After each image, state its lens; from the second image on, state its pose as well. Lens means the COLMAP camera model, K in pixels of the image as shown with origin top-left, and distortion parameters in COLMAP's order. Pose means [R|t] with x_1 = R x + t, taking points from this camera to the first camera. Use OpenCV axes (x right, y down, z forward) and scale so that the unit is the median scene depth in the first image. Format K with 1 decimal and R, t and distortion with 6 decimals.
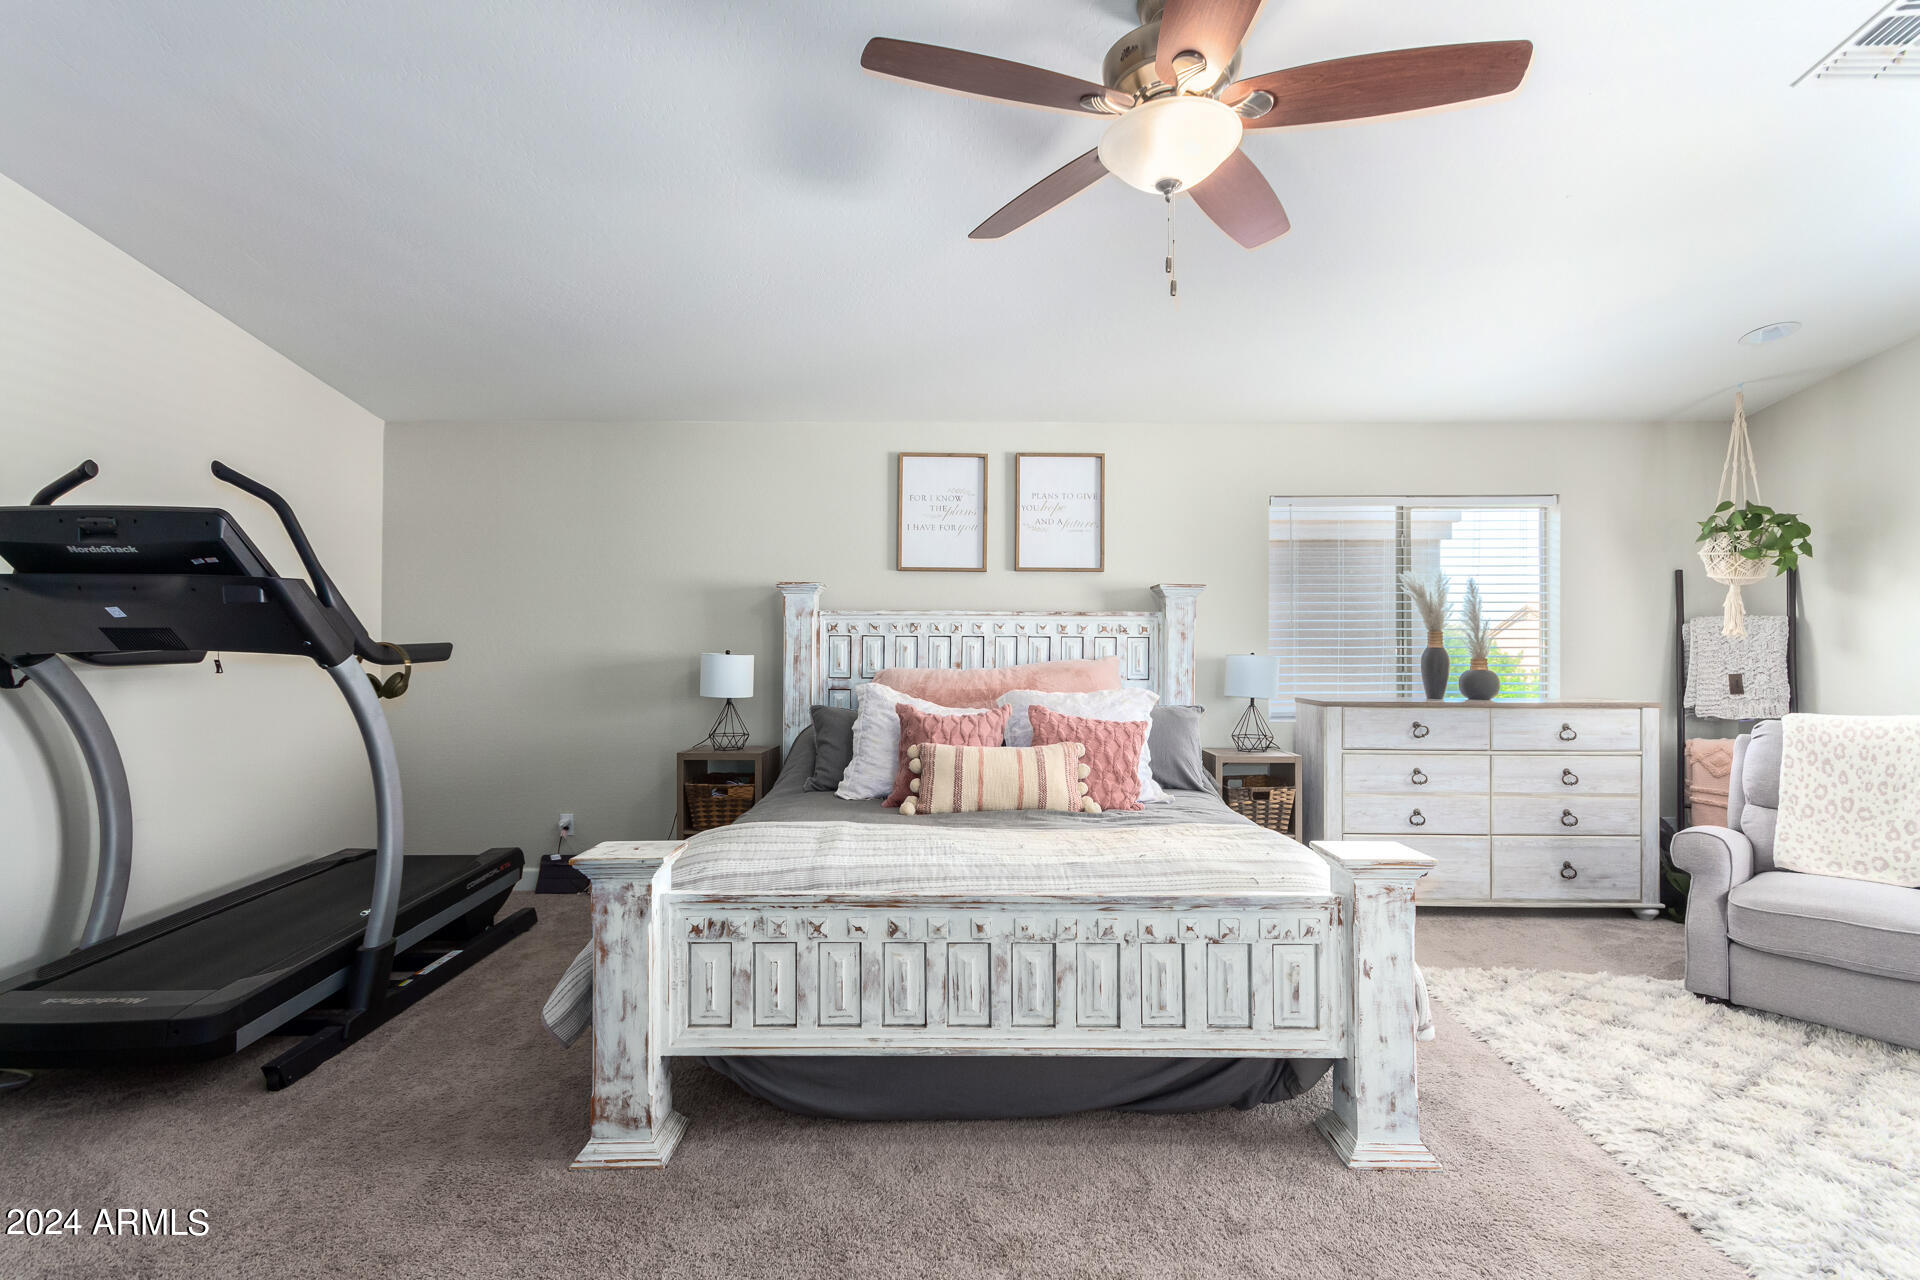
lens RADIAL K [[901.5, 0, 958.8], [0, 901.5, 641.1], [0, 0, 1]] dist [-0.000433, 0.004096]
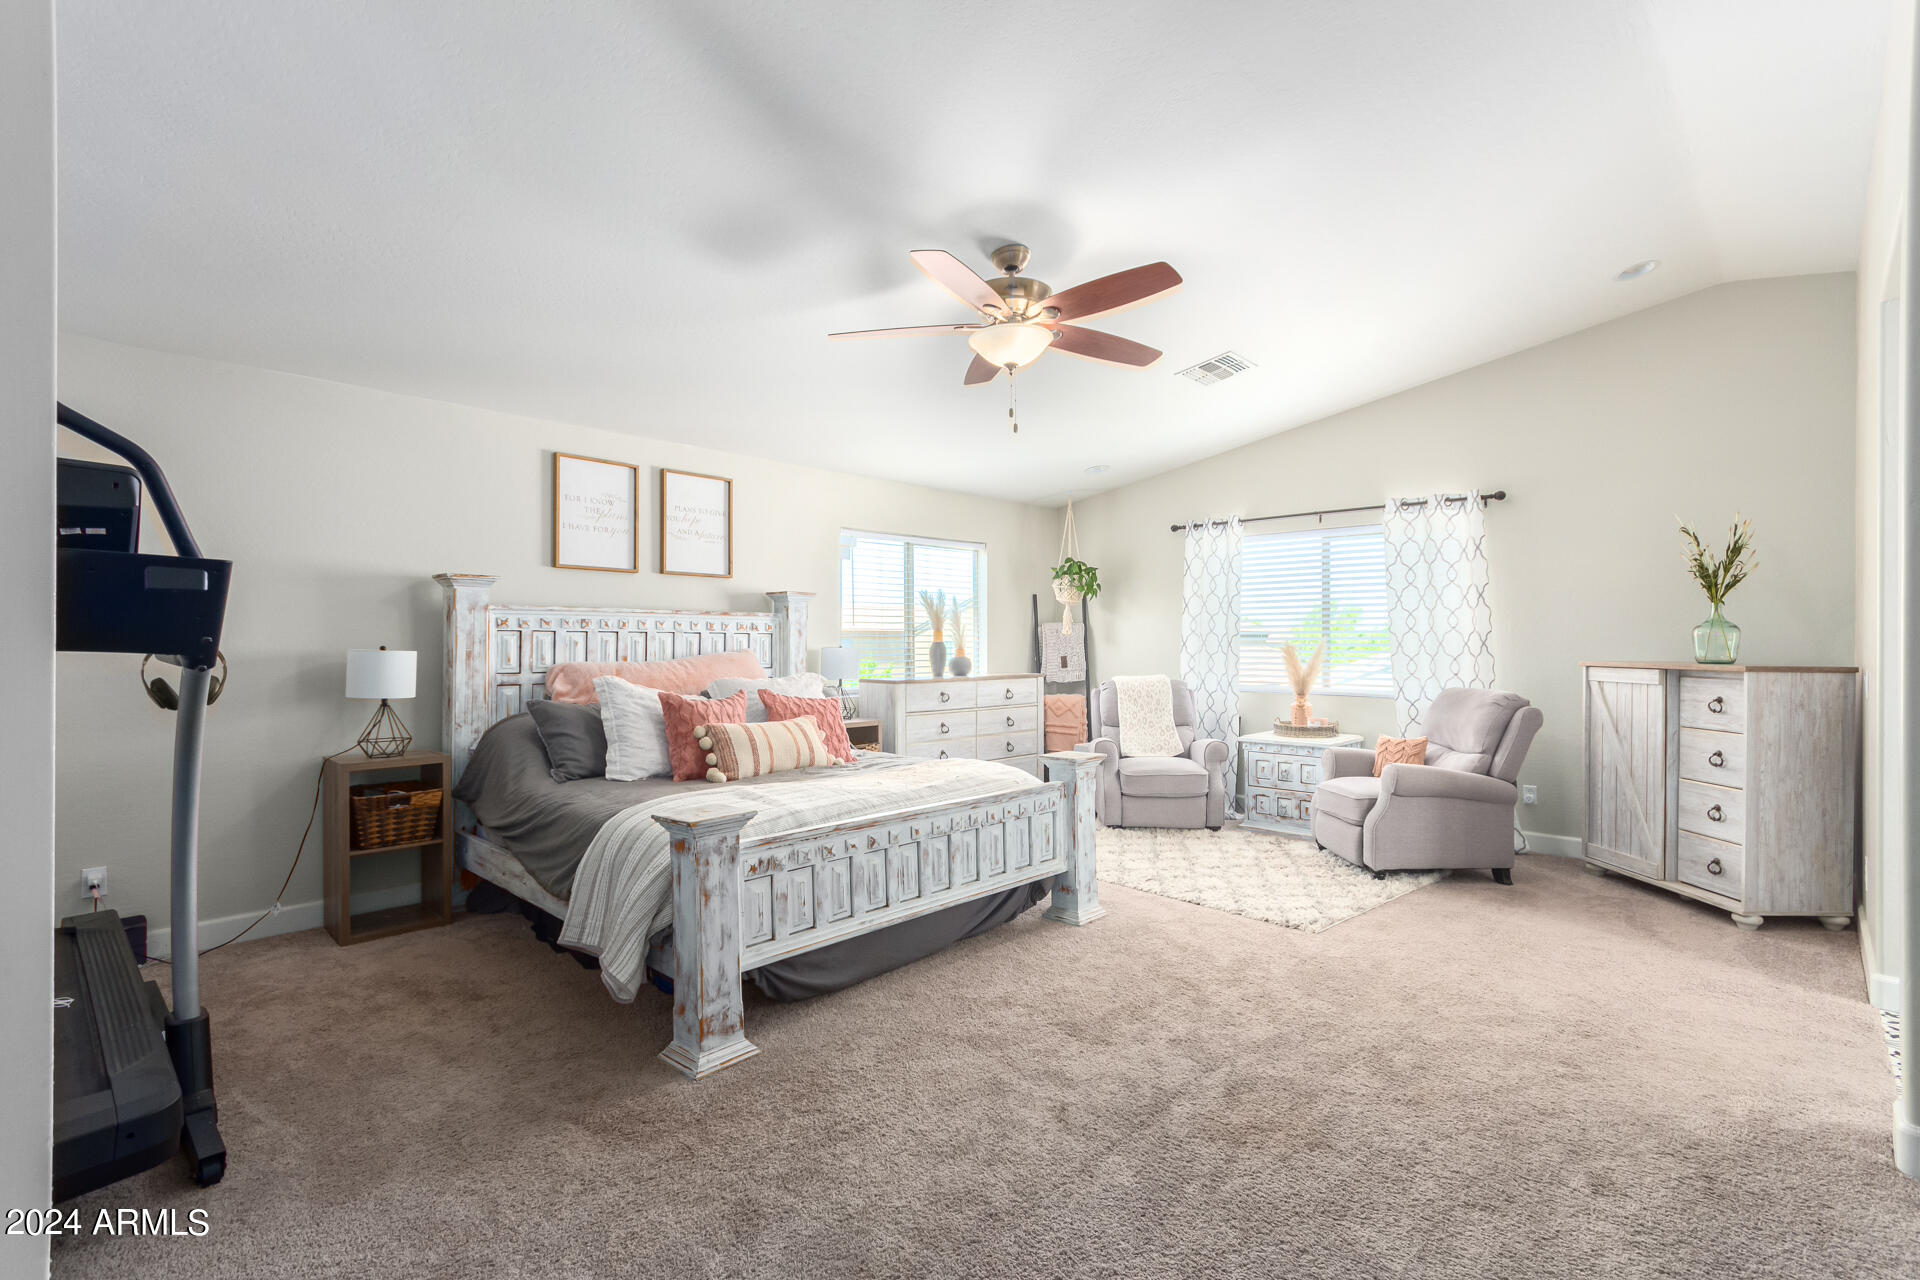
lens RADIAL K [[901.5, 0, 956.9], [0, 901.5, 638.5], [0, 0, 1]] dist [-0.000433, 0.004096]
pose [[0.682183, 0.000442, 0.731181, -0.716972], [-0.004069, 0.999987, 0.003192, -0.003529], [-0.731170, -0.005153, 0.682176, -0.043317]]
